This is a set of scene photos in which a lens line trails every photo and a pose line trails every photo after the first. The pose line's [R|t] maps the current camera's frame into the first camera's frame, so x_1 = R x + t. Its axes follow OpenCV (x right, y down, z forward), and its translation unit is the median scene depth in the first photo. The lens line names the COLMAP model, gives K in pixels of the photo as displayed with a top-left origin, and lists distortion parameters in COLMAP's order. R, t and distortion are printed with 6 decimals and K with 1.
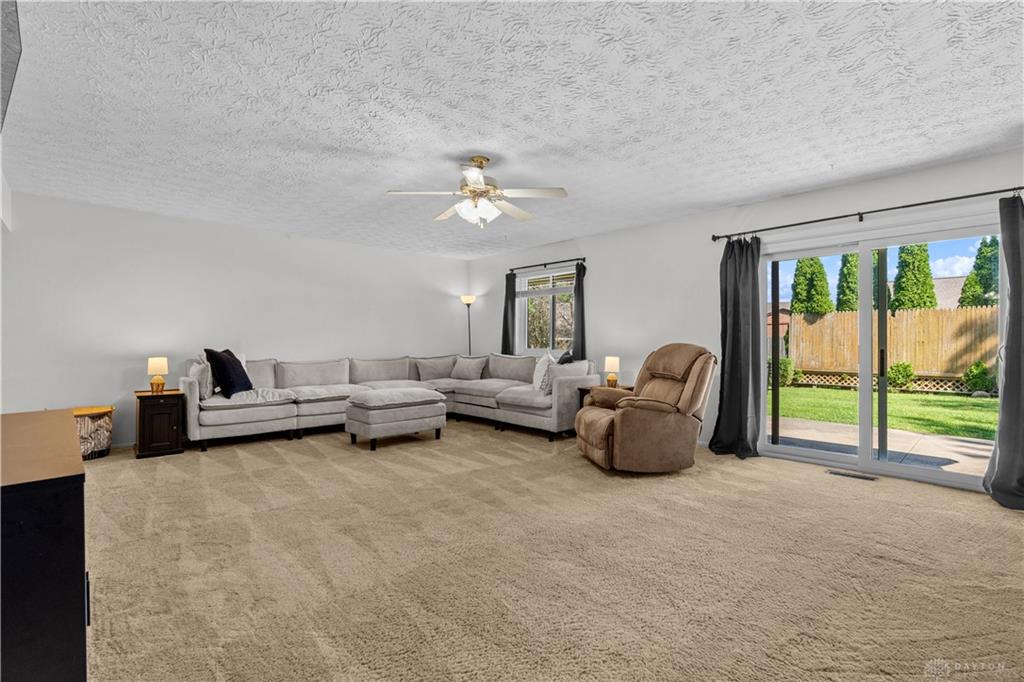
lens RADIAL K [[469.4, 0, 516.8], [0, 469.4, 346.4], [0, 0, 1]] dist [-0.000565, 0.000356]
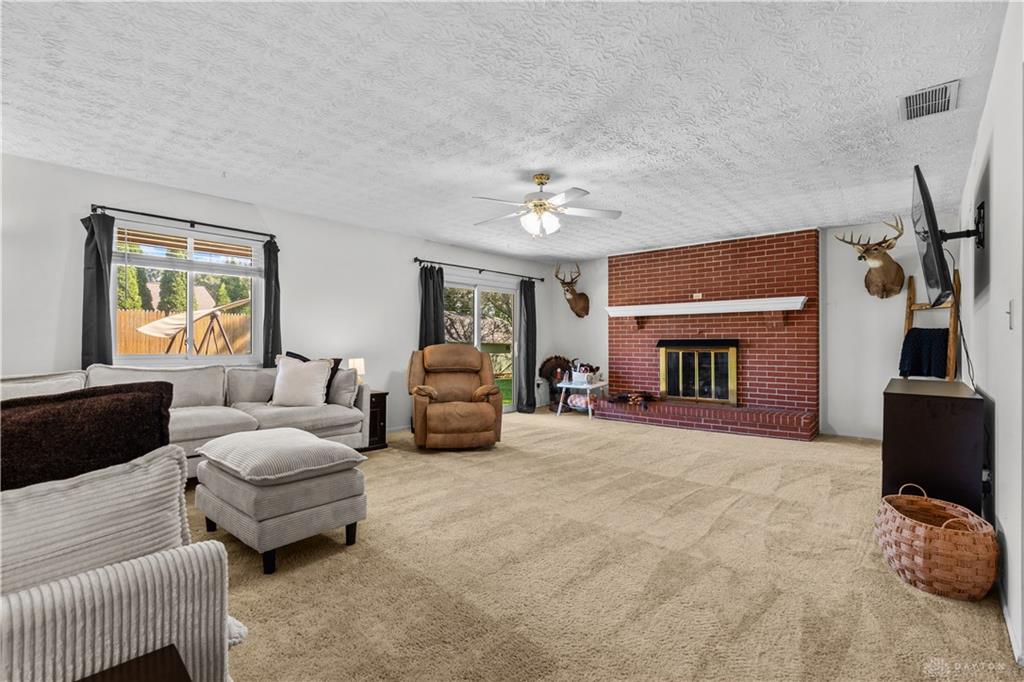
lens RADIAL K [[469.4, 0, 521.6], [0, 469.4, 339.0], [0, 0, 1]] dist [-0.000565, 0.000356]
pose [[-0.092455, 0.007268, 0.995690, -0.782995], [0.007381, 0.999951, -0.006614, -0.008124], [-0.995689, 0.006738, -0.092504, 0.774318]]
